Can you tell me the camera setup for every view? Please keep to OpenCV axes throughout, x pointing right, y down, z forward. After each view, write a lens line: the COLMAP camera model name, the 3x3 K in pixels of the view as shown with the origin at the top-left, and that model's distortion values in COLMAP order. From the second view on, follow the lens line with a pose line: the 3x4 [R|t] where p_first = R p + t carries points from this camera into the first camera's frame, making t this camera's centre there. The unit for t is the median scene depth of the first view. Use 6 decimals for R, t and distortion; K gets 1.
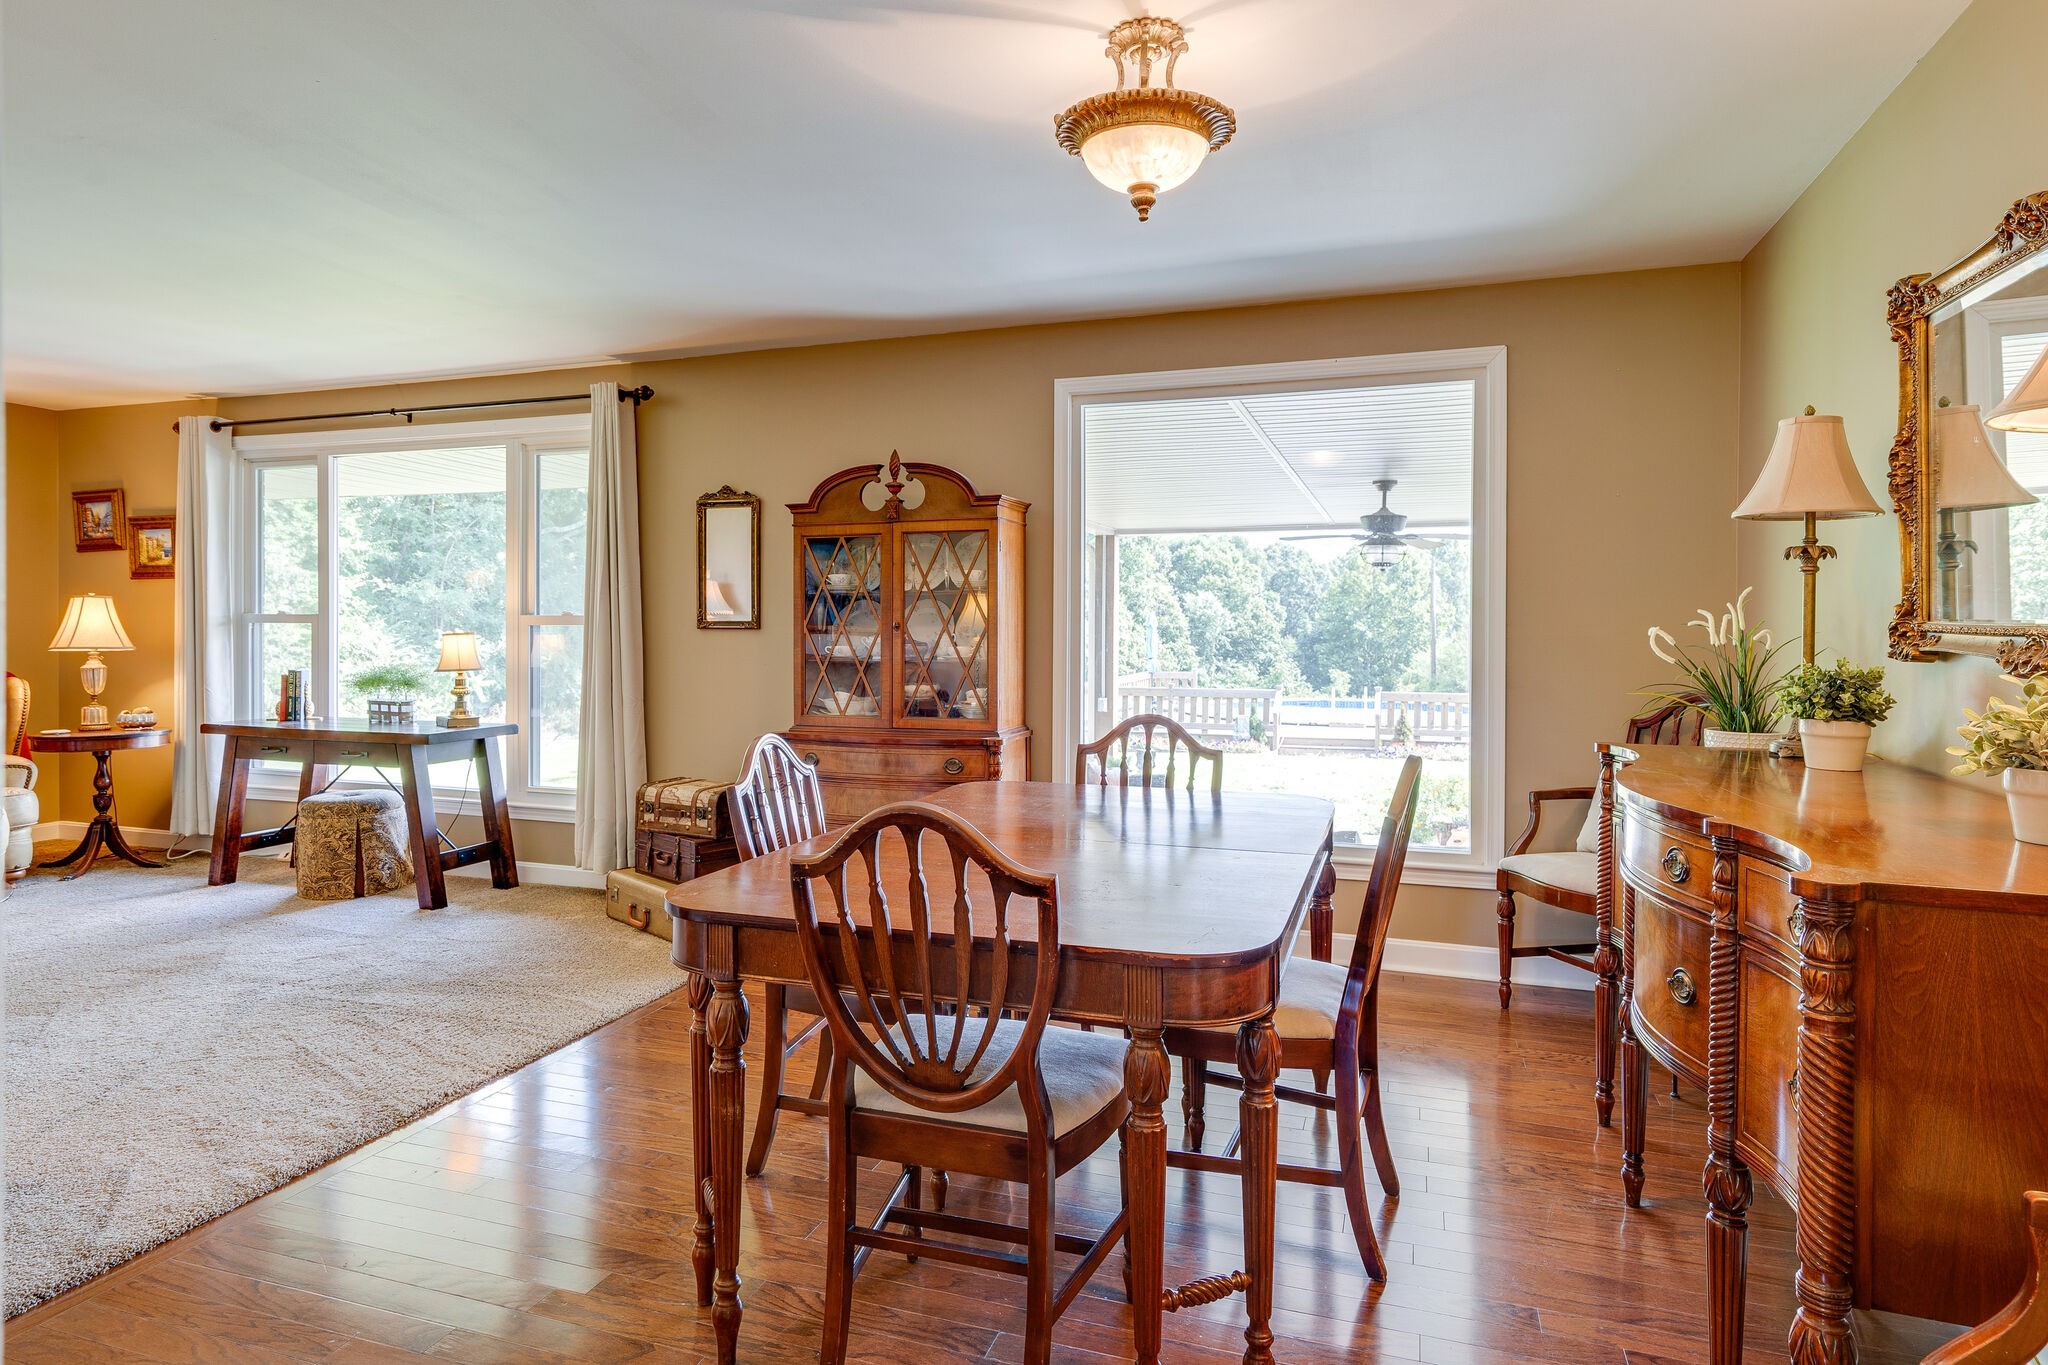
lens RADIAL K [[1156.5, 0, 1026.2], [0, 1156.5, 622.9], [0, 0, 1]] dist [0.002858, -0.000689]
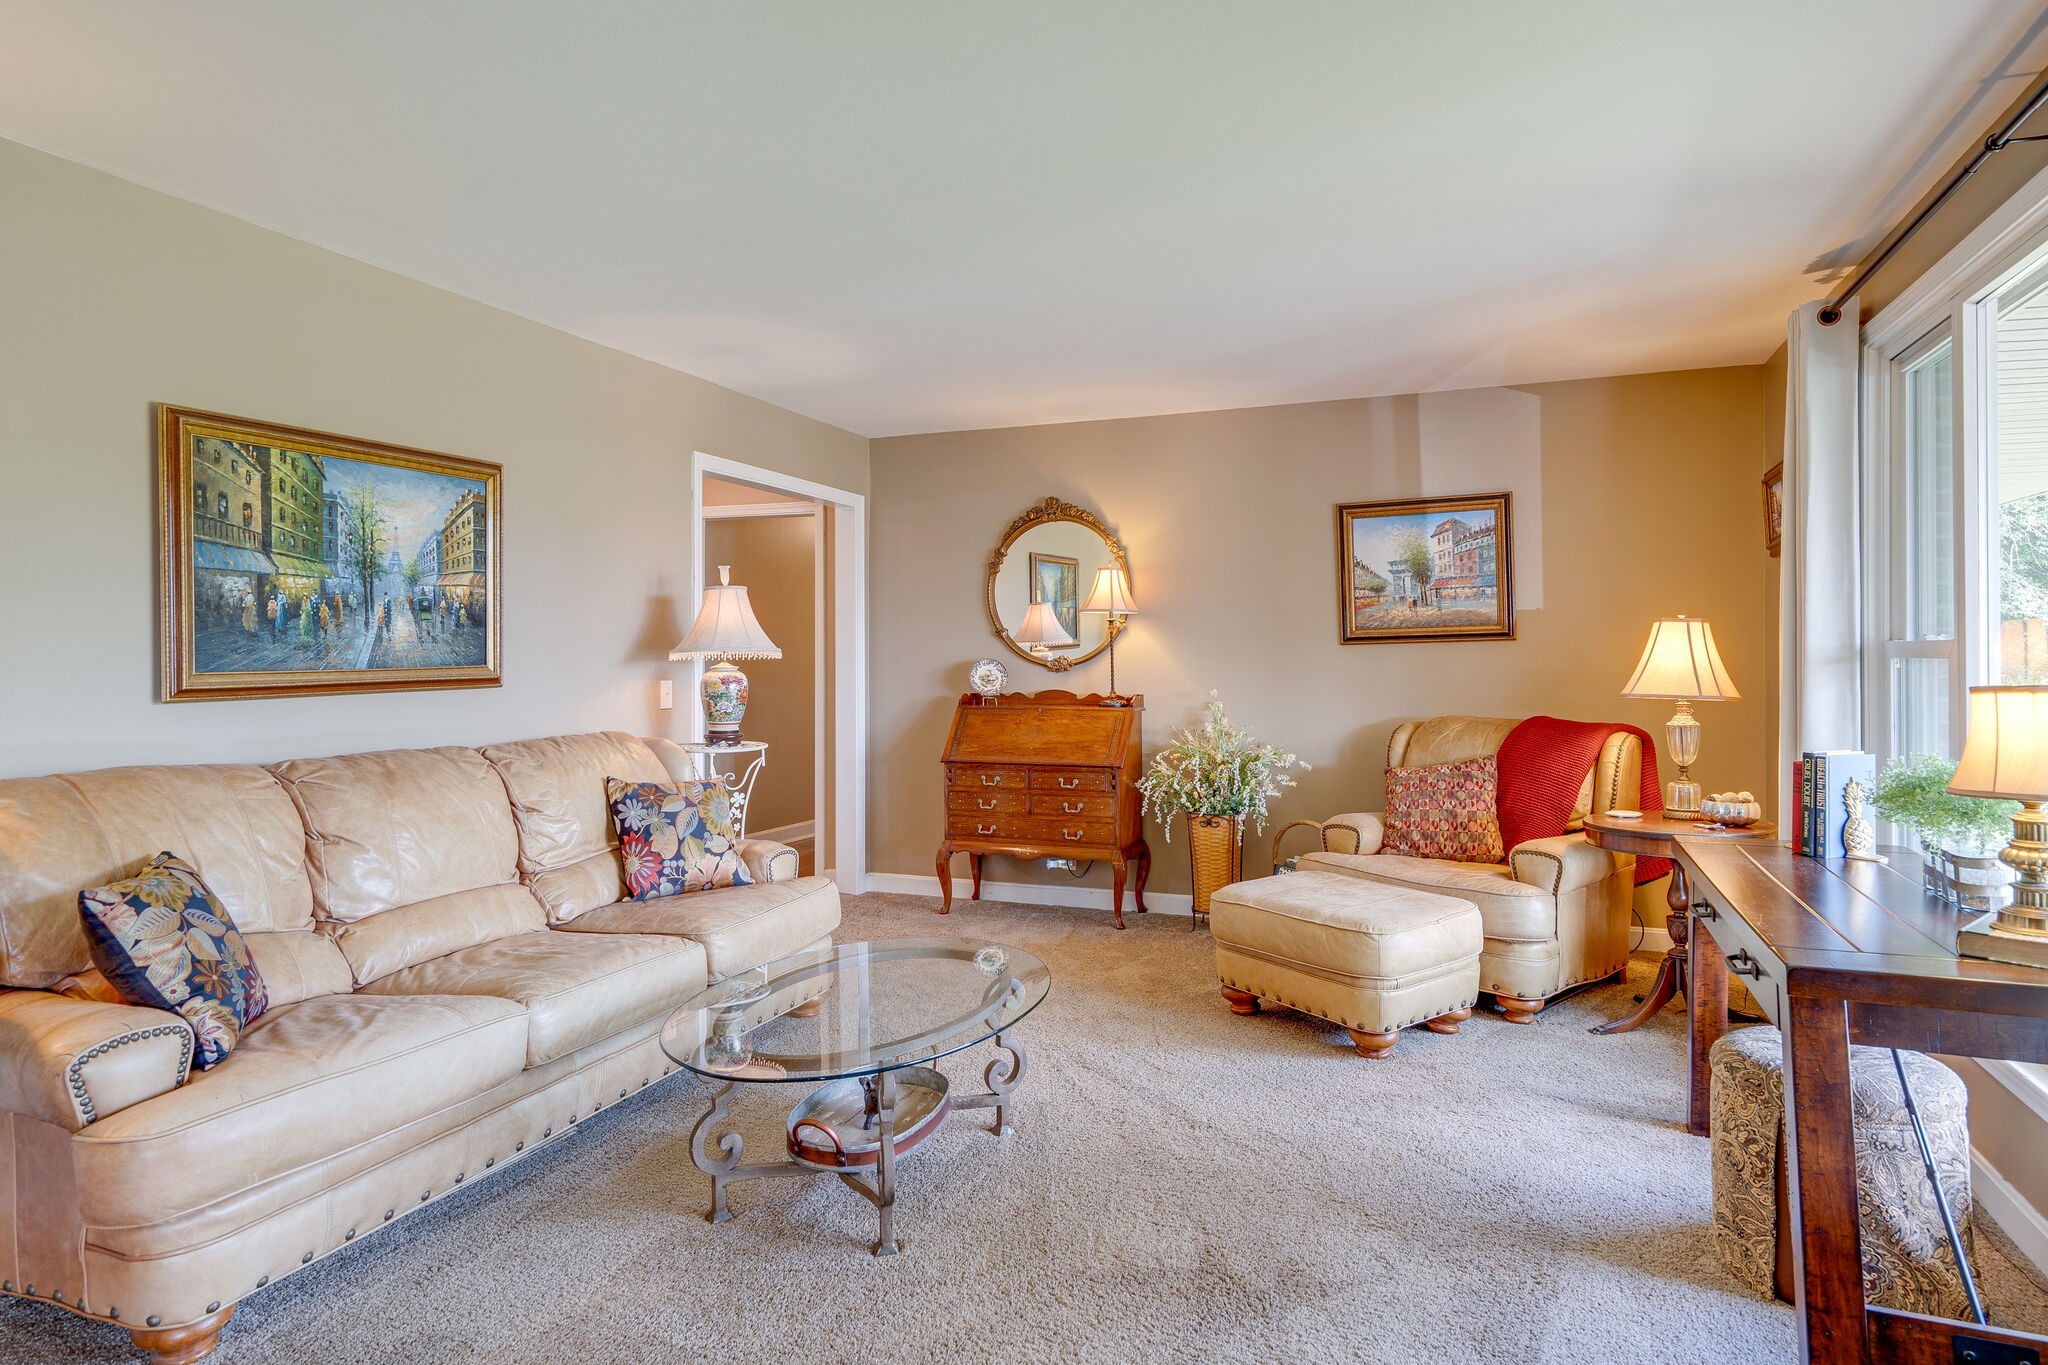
lens RADIAL K [[1127.2, 0, 1028.3], [0, 1127.2, 670.3], [0, 0, 1]] dist [0.002481, 0.000371]
pose [[-0.049043, 0.004325, -0.998787, -0.139319], [0.002654, 0.999988, 0.004200, 0.003578], [0.998793, -0.002445, -0.049054, 0.656794]]
